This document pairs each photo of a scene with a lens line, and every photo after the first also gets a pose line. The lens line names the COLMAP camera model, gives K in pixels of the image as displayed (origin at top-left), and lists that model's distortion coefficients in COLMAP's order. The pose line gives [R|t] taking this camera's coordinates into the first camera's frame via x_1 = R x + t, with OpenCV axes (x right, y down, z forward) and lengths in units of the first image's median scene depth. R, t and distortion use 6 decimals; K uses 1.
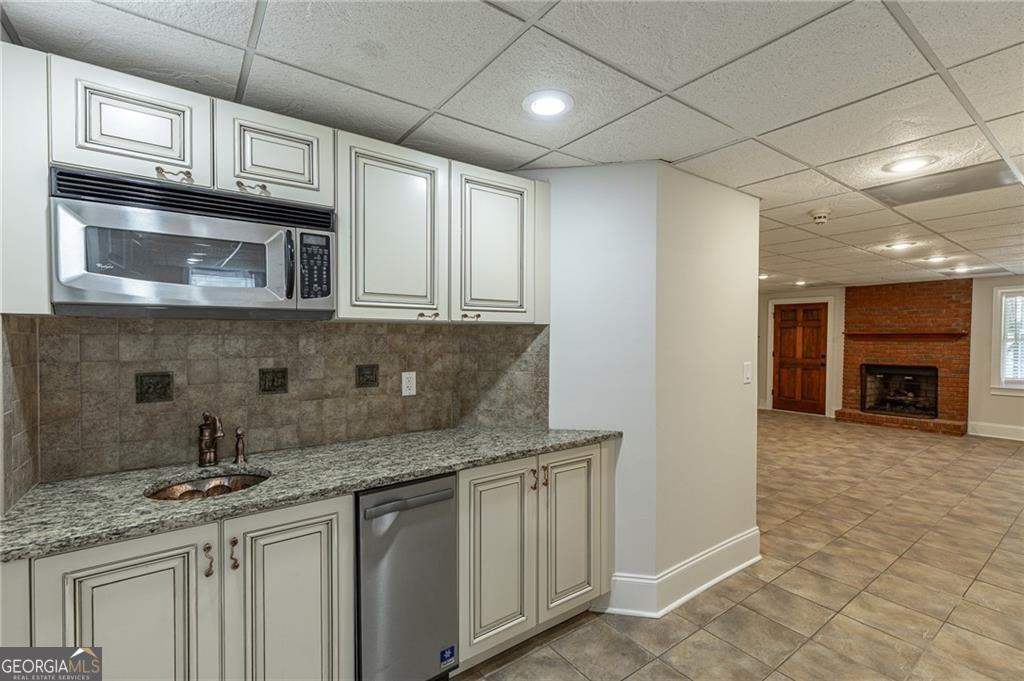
lens RADIAL K [[457.4, 0, 518.7], [0, 457.4, 342.4], [0, 0, 1]] dist [0.003835, -0.000451]
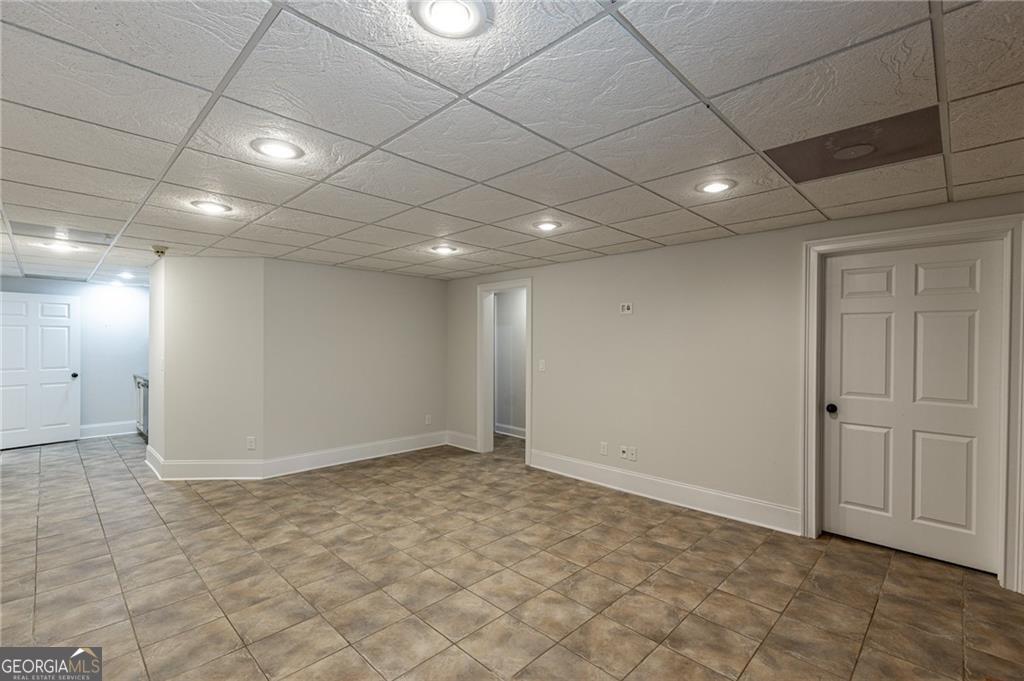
lens RADIAL K [[457.4, 0, 518.7], [0, 457.4, 342.4], [0, 0, 1]] dist [0.003835, -0.000451]
pose [[0.163642, -0.002842, -0.986516, 0.914308], [-0.013483, 0.999896, -0.005117, -0.007366], [0.986428, 0.014139, 0.163587, 0.776278]]
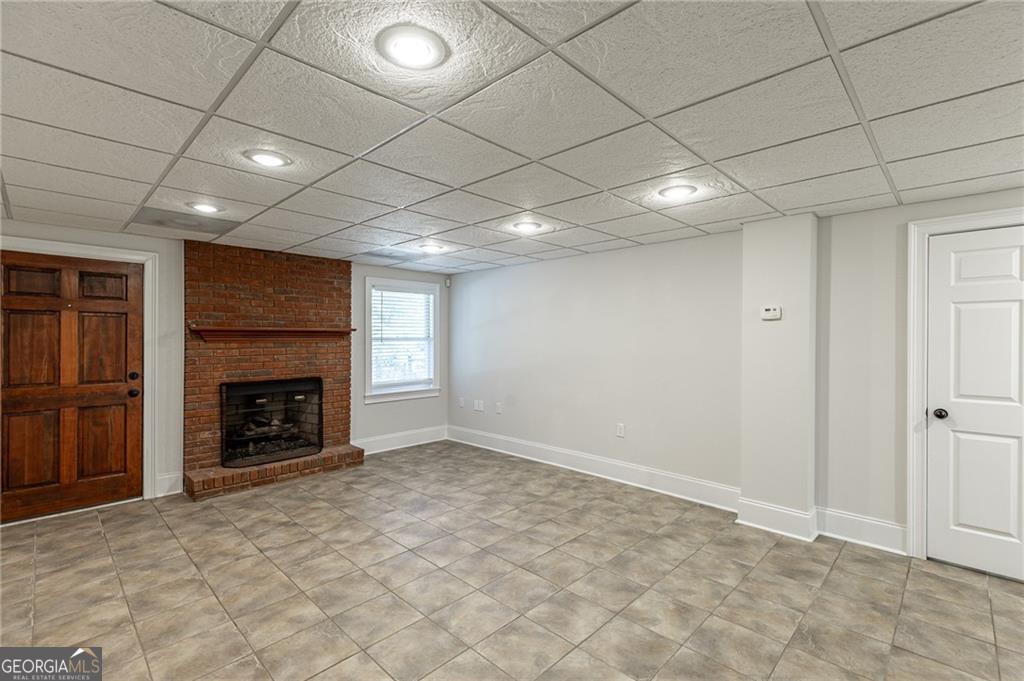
lens RADIAL K [[457.4, 0, 518.7], [0, 457.4, 342.4], [0, 0, 1]] dist [0.003835, -0.000451]
pose [[-0.166819, -0.013586, 0.985894, 0.141384], [0.009686, 0.999834, 0.015417, -0.008726], [-0.985940, 0.012121, -0.166660, 0.765777]]
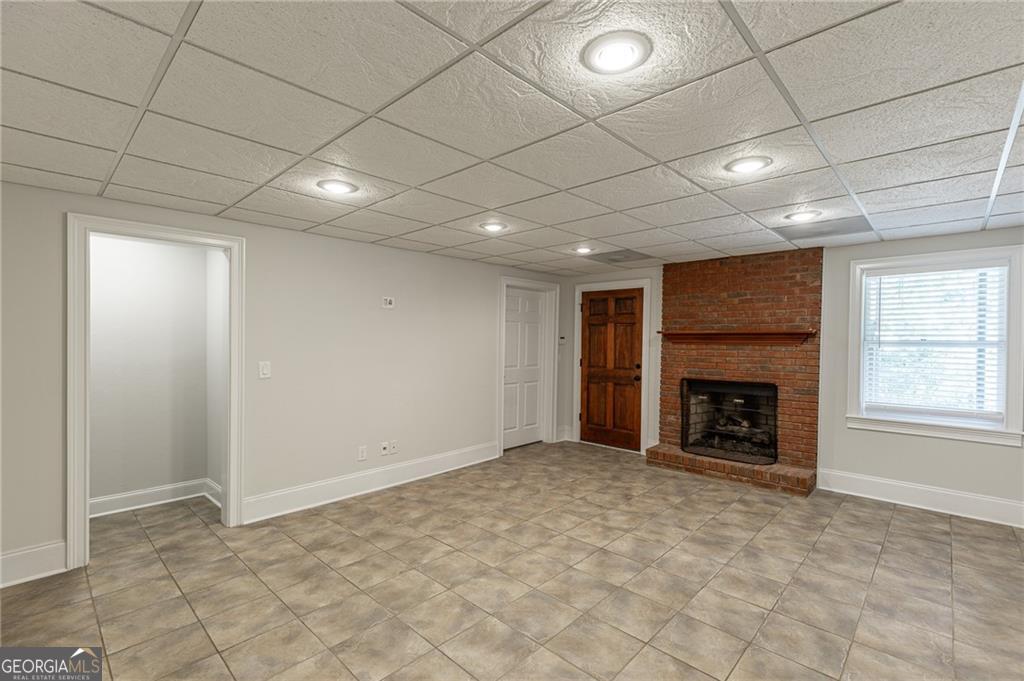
lens RADIAL K [[456.9, 0, 519.8], [0, 456.9, 341.9], [0, 0, 1]] dist [0.009650, -0.000313]
pose [[0.983224, 0.000672, 0.182402, 0.408560], [-0.000021, 0.999994, -0.003572, -0.004035], [-0.182403, 0.003508, 0.983218, 0.400203]]
